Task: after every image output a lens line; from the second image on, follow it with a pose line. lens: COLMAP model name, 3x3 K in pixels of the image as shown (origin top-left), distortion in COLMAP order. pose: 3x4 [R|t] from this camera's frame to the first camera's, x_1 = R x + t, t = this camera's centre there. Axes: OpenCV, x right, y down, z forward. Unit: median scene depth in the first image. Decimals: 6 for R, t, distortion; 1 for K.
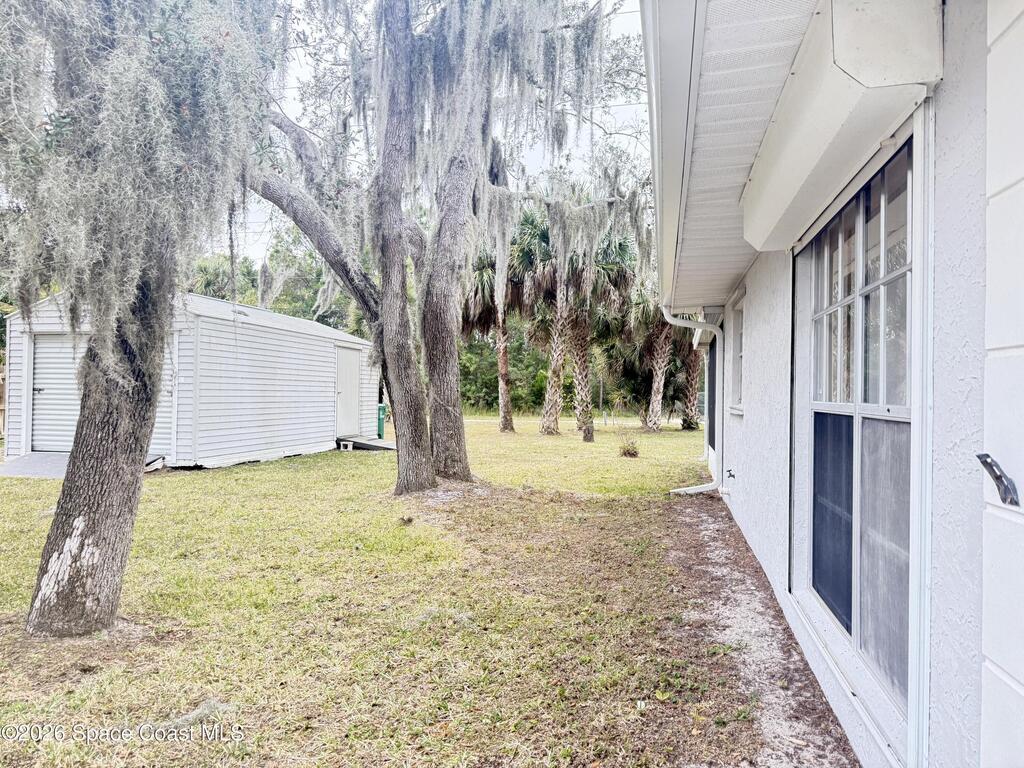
lens RADIAL K [[725.2, 0, 513.1], [0, 725.2, 386.5], [0, 0, 1]] dist [0.084725, -0.113865]
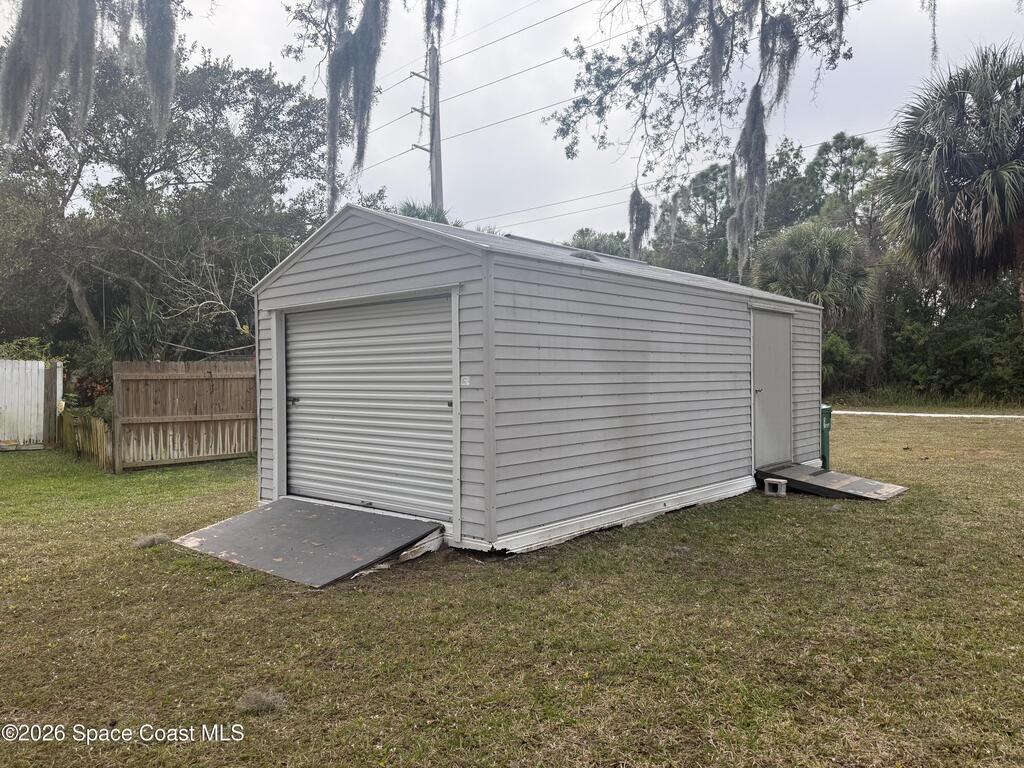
lens RADIAL K [[725.2, 0, 513.1], [0, 725.2, 386.5], [0, 0, 1]] dist [0.084725, -0.113865]
pose [[0.866683, -0.014275, -0.498655, -0.144725], [0.026373, 0.999504, 0.017224, -0.011614], [0.498162, -0.028078, 0.866629, 0.494138]]
